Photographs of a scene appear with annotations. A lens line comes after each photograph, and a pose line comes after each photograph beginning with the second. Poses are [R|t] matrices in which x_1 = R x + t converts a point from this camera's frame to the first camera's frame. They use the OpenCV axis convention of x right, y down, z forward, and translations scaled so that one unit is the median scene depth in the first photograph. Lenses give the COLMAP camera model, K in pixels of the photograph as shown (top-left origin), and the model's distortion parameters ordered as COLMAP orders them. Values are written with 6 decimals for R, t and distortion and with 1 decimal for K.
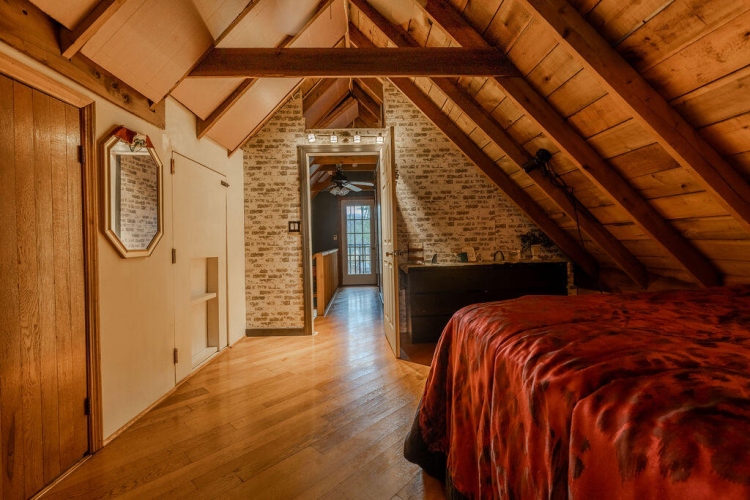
lens RADIAL K [[339.3, 0, 375.2], [0, 339.3, 249.6], [0, 0, 1]] dist [0.002979, -0.001698]
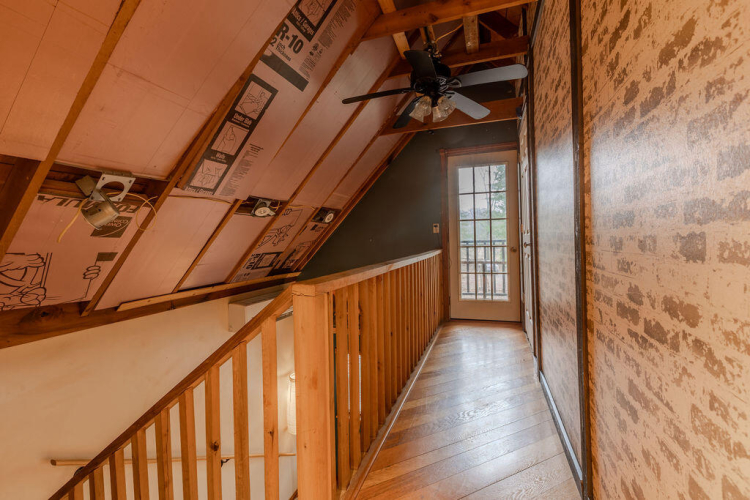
lens RADIAL K [[339.3, 0, 377.4], [0, 339.3, 247.3], [0, 0, 1]] dist [0.002979, -0.001698]
pose [[0.936888, 0.007659, -0.349546, -0.018140], [-0.009002, 0.999957, -0.002217, -0.004188], [0.349514, 0.005224, 0.936916, 0.470187]]
